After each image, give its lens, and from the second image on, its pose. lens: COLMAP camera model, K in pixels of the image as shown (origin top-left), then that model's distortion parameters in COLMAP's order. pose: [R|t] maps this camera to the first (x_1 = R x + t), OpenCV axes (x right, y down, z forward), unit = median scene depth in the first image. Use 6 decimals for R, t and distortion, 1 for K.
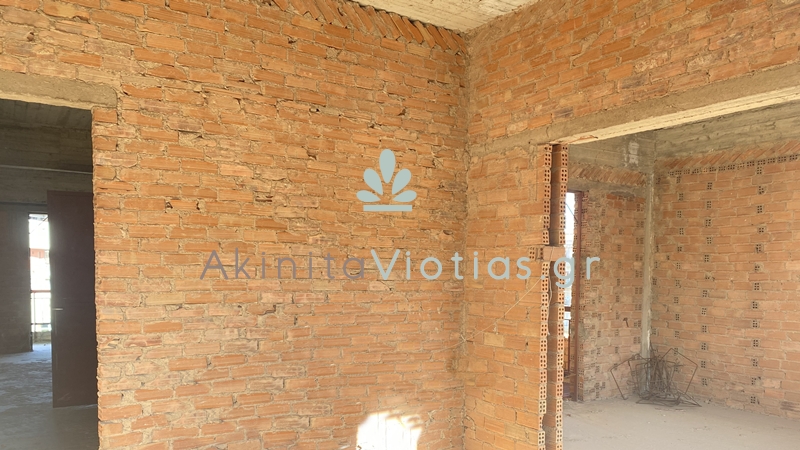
lens RADIAL K [[602.2, 0, 399.4], [0, 602.2, 225.8], [0, 0, 1]] dist [0.045749, -0.040736]
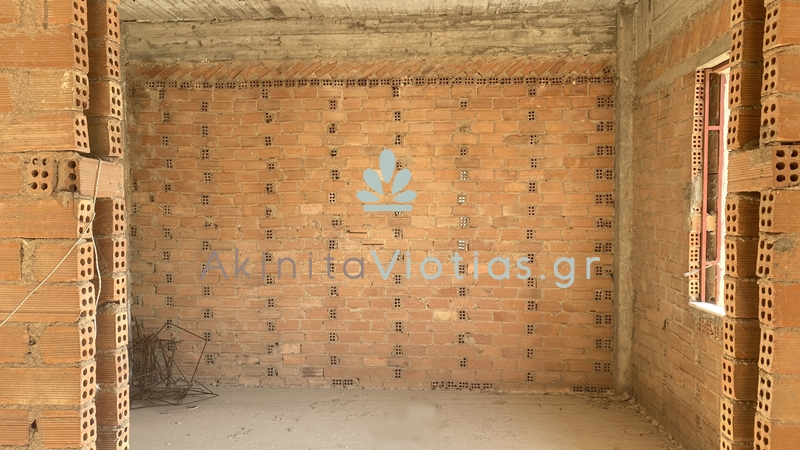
lens RADIAL K [[602.2, 0, 386.4], [0, 602.2, 246.3], [0, 0, 1]] dist [0.045749, -0.040736]
pose [[0.608353, -0.050882, 0.792034, 0.033865], [-0.048308, 0.993719, 0.100944, 0.024743], [-0.792195, -0.099671, 0.602074, 0.369173]]
